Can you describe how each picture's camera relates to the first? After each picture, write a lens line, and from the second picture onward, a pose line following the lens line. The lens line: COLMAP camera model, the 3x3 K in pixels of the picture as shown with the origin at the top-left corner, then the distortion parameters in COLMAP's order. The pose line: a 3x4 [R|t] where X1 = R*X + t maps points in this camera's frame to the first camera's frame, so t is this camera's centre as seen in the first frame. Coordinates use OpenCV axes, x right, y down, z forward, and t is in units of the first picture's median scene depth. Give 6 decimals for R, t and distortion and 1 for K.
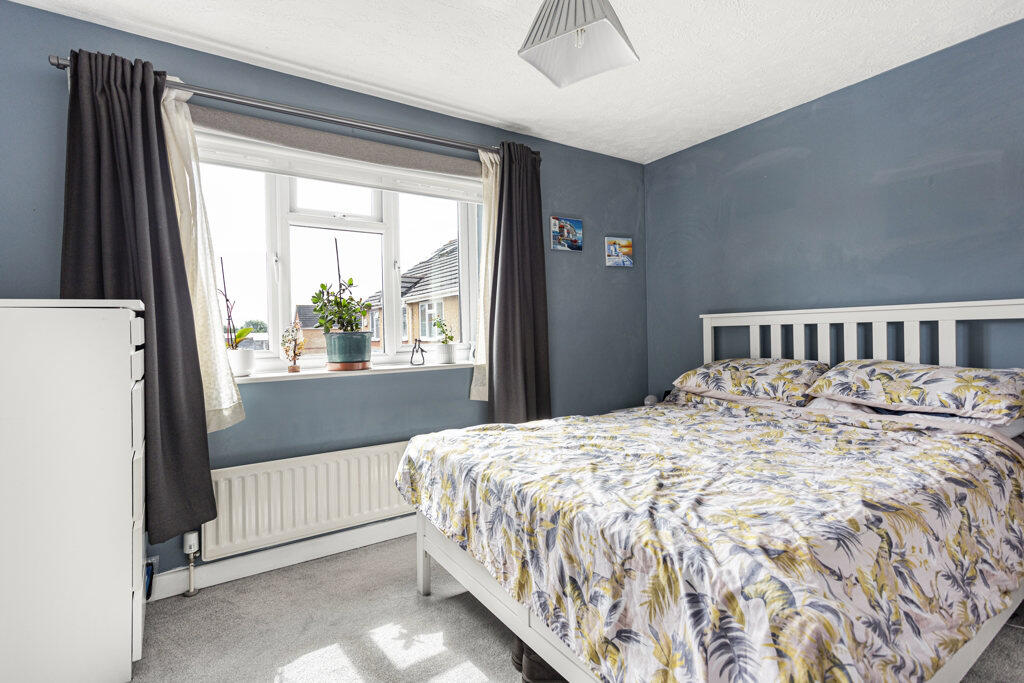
lens RADIAL K [[488.5, 0, 511.7], [0, 488.5, 324.1], [0, 0, 1]] dist [0.002083, 0.000402]
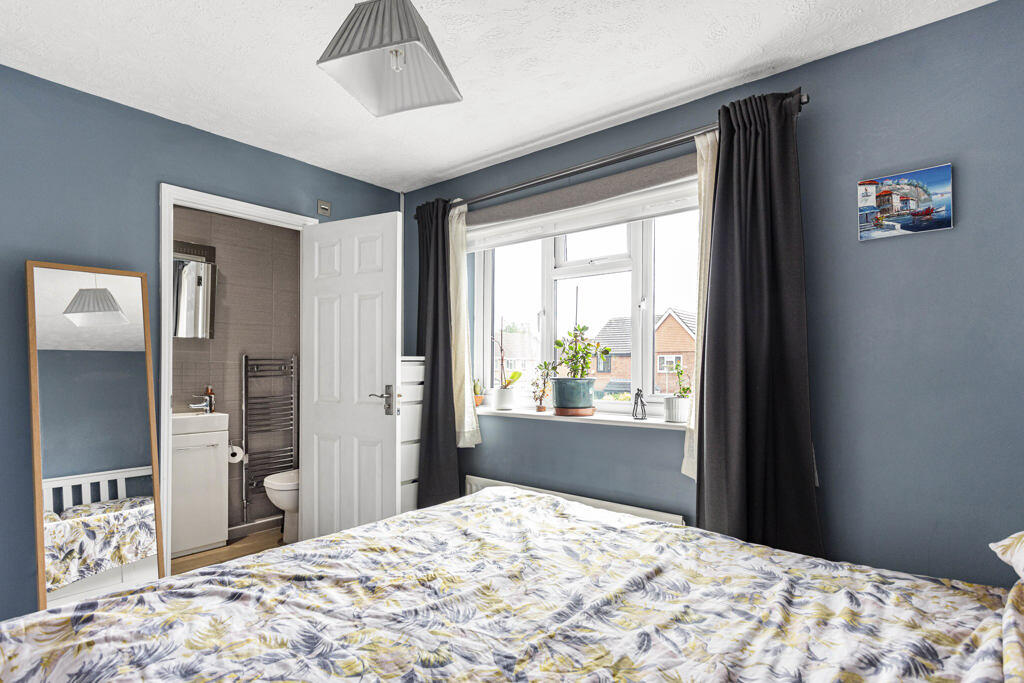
lens RADIAL K [[518.6, 0, 511.2], [0, 518.6, 353.0], [0, 0, 1]] dist [0.004969, 0.000603]
pose [[0.291590, -0.002181, -0.956541, 0.686979], [0.006921, 0.999976, -0.000170, -0.036697], [0.956518, -0.006571, 0.291599, 0.577106]]
